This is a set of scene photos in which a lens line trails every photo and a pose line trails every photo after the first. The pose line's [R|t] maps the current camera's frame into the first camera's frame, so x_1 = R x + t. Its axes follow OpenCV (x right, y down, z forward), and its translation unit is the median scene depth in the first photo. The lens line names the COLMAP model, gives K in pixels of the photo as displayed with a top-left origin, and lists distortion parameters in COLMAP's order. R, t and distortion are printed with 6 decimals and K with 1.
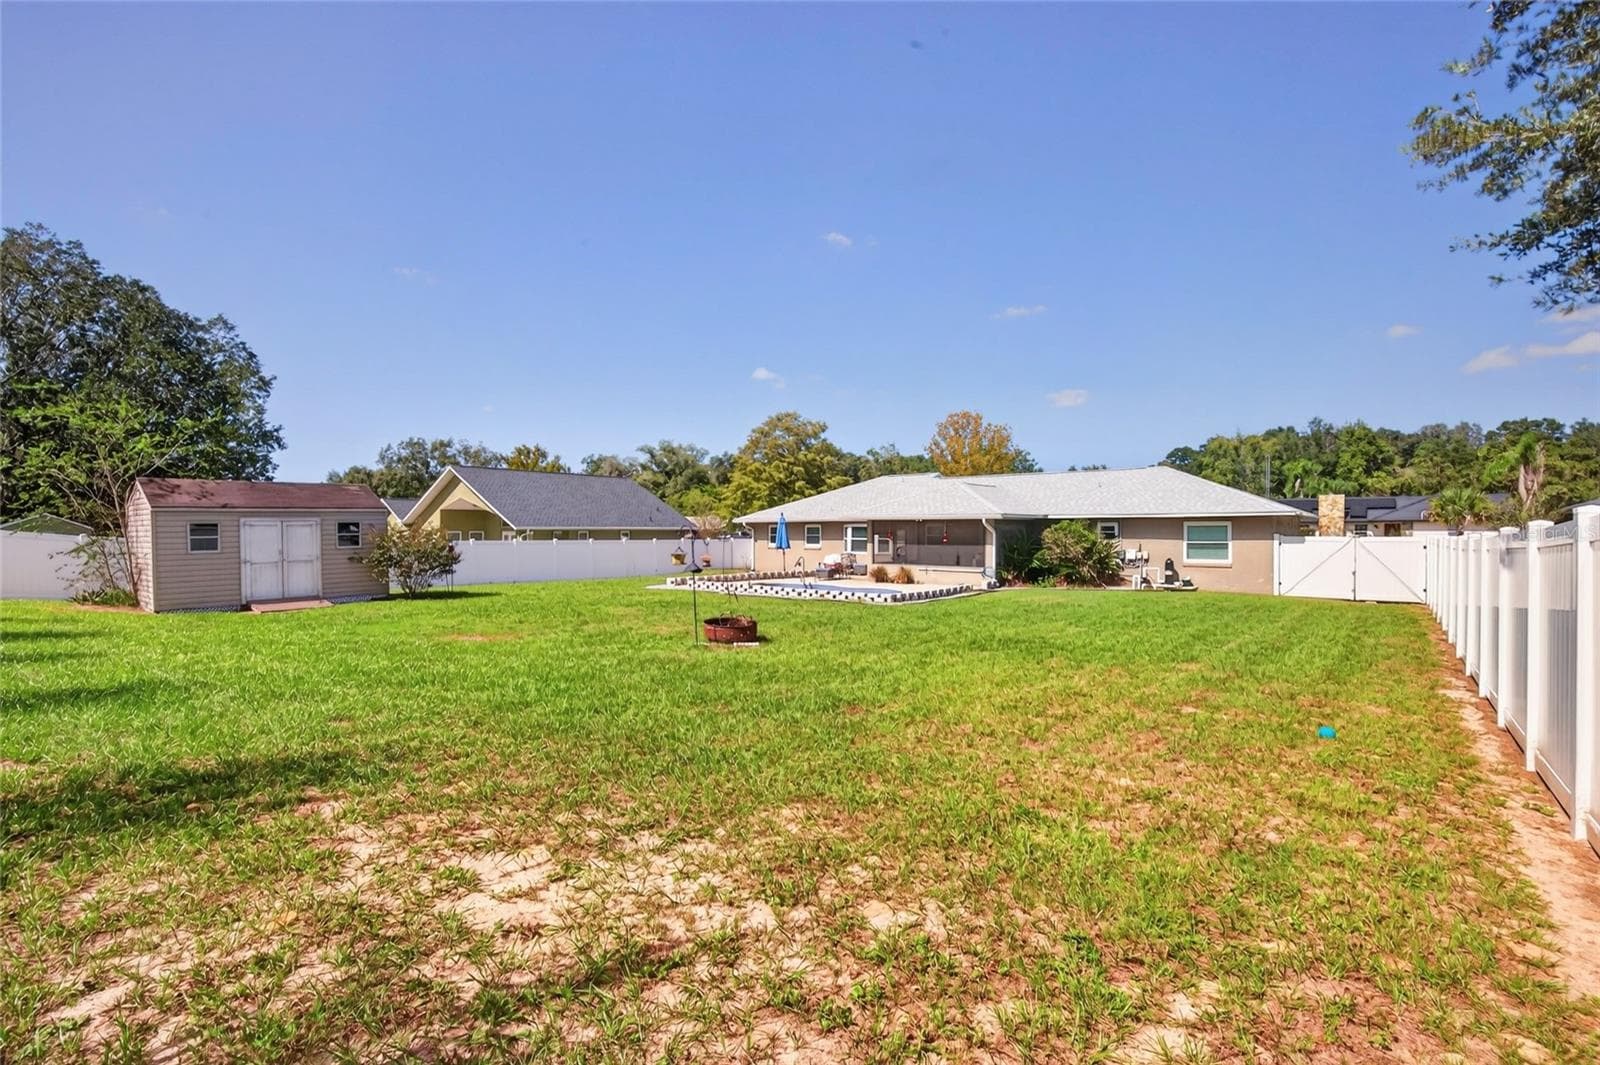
lens RADIAL K [[739.6, 0, 800.0], [0, 739.6, 532.5], [0, 0, 1]] dist [0.001929, 0.000128]
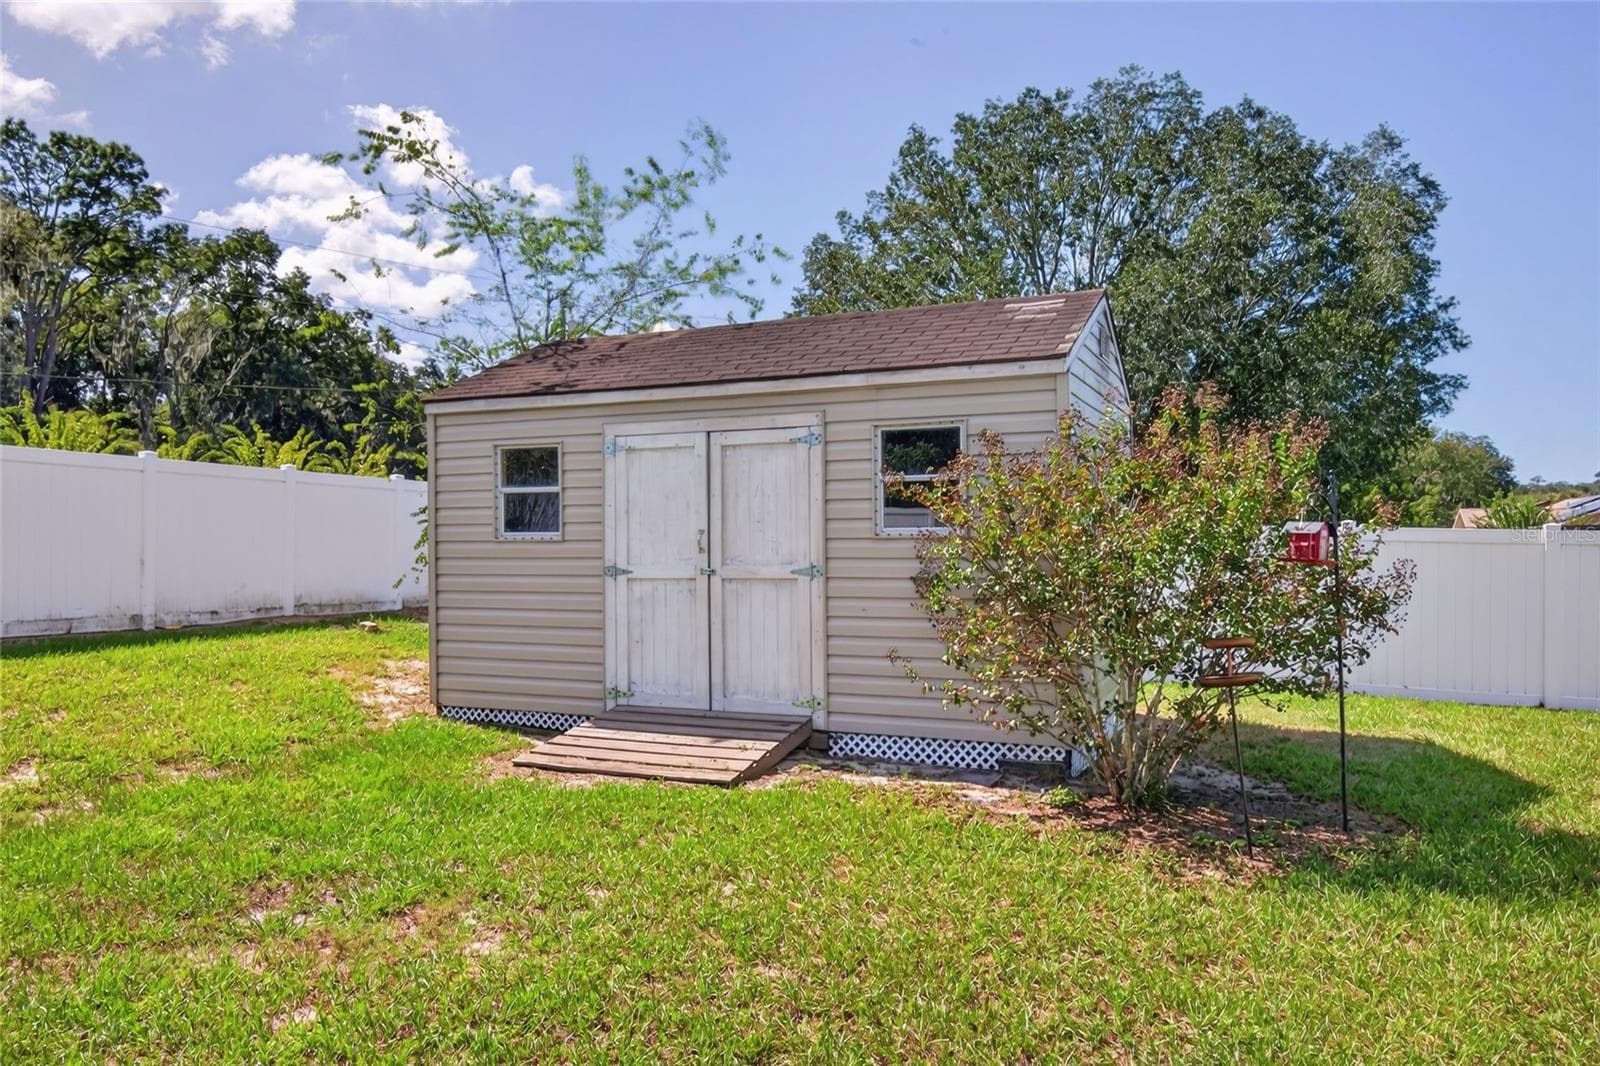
lens RADIAL K [[1136.4, 0, 804.9], [0, 1136.4, 536.3], [0, 0, 1]] dist [0.001751, 0.000643]
pose [[0.296043, 0.010153, -0.955121, -0.128604], [-0.010681, 0.999916, 0.007318, 0.009162], [0.955115, 0.008035, 0.296126, 0.408341]]
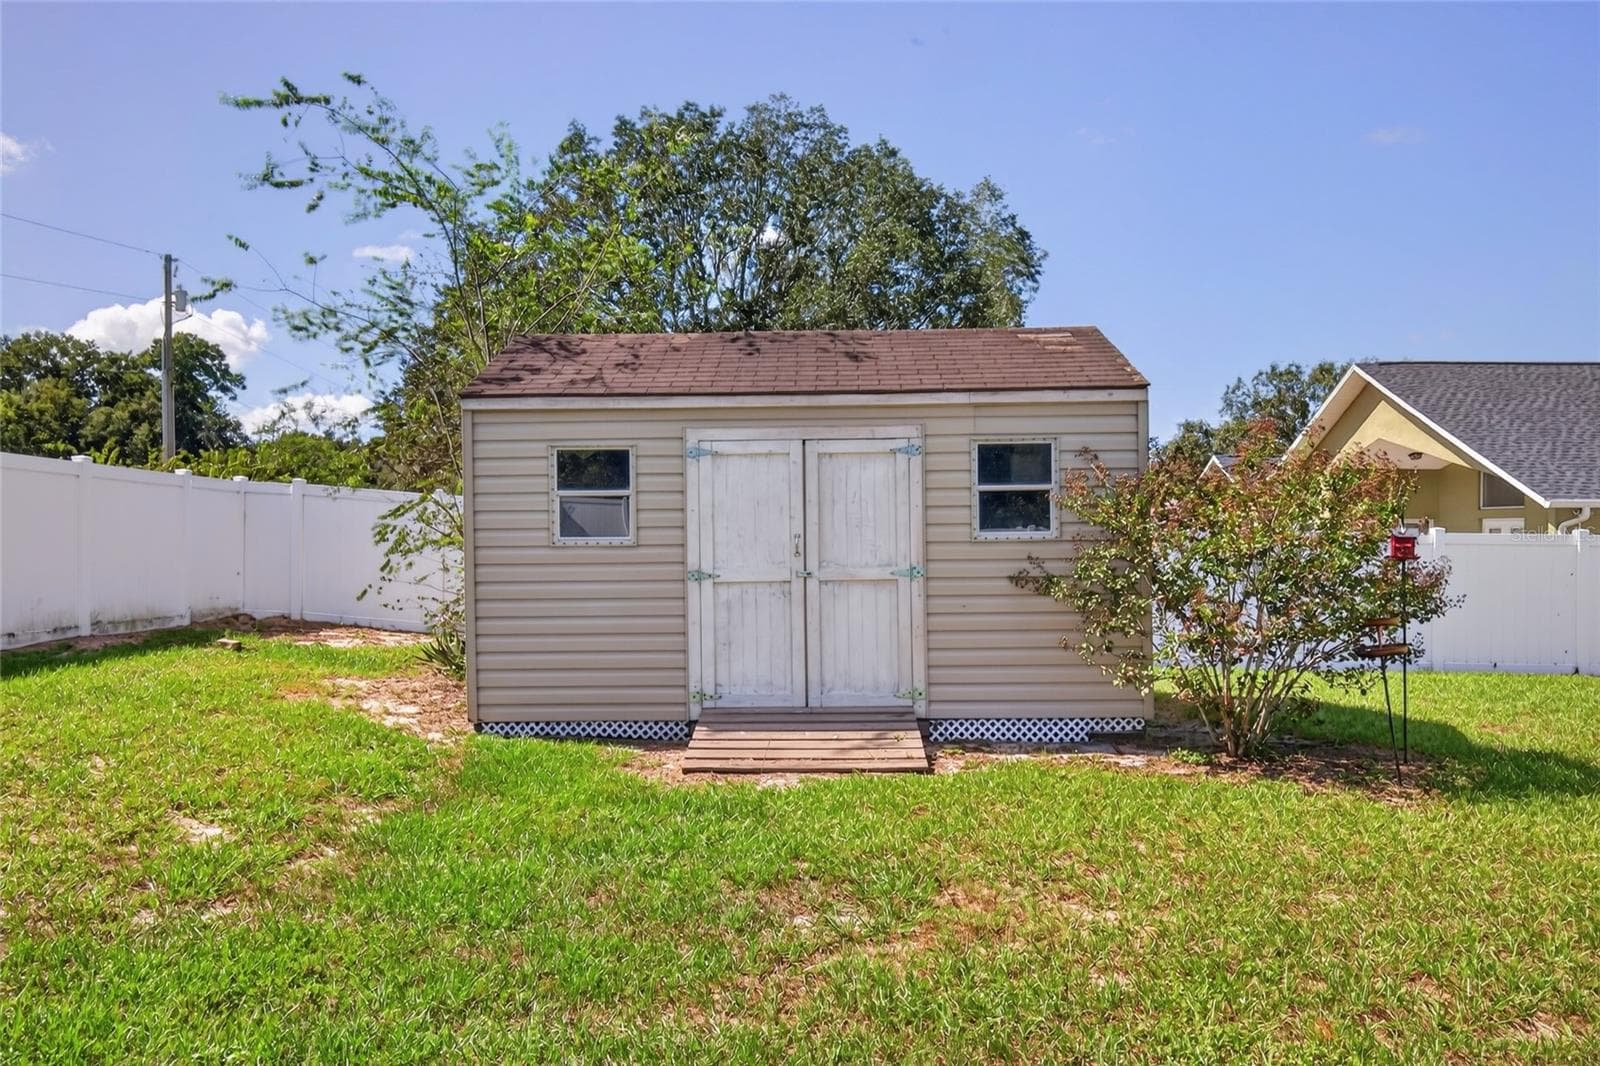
lens RADIAL K [[1136.4, 0, 804.9], [0, 1136.4, 536.3], [0, 0, 1]] dist [0.001751, 0.000643]
pose [[0.637786, 0.008797, -0.770164, -0.162240], [-0.009441, 0.999949, 0.003603, 0.009308], [0.770156, 0.004973, 0.637836, 0.323504]]
